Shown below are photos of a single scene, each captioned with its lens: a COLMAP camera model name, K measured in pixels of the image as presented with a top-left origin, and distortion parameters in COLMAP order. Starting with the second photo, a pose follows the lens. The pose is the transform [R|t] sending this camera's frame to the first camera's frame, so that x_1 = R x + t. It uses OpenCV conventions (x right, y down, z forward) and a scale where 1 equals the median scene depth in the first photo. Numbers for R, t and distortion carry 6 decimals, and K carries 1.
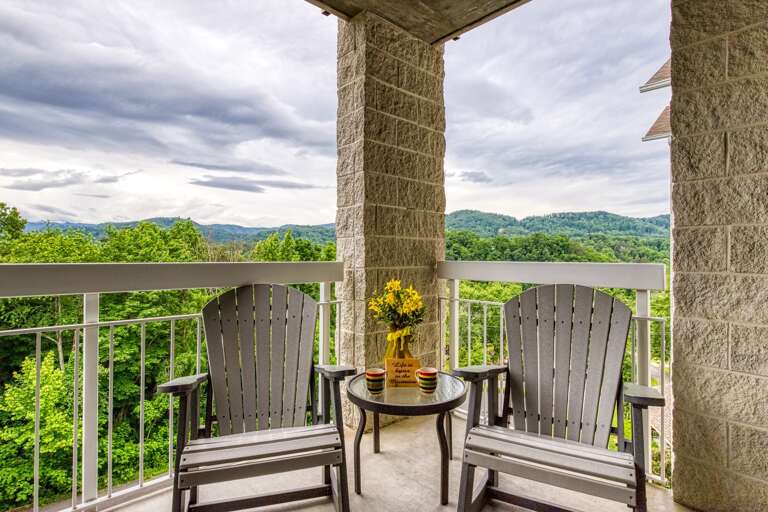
lens RADIAL K [[306.6, 0, 384.0], [0, 306.6, 256.0], [0, 0, 1]] dist [-0.007502, 0.000036]
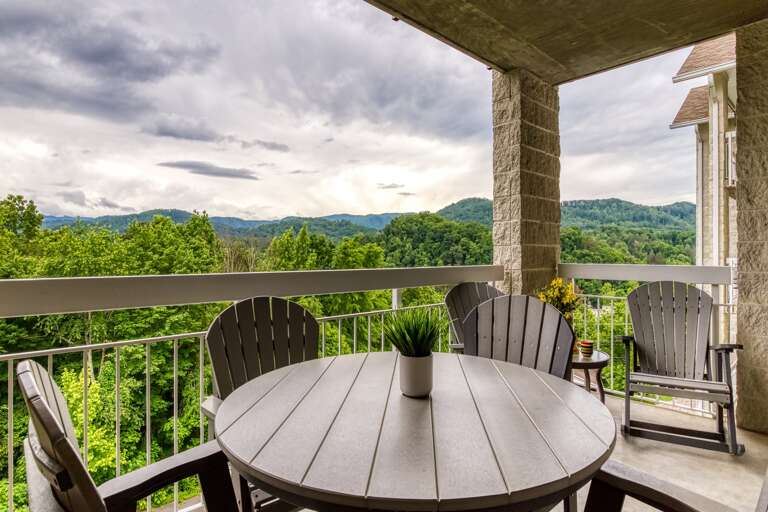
lens RADIAL K [[398.5, 0, 386.4], [0, 398.5, 253.0], [0, 0, 1]] dist [-0.020115, -0.000218]
pose [[0.994626, 0.000904, 0.103530, -0.315886], [-0.001424, 0.999987, 0.004946, -0.015489], [-0.103524, -0.005067, 0.994614, -0.238784]]
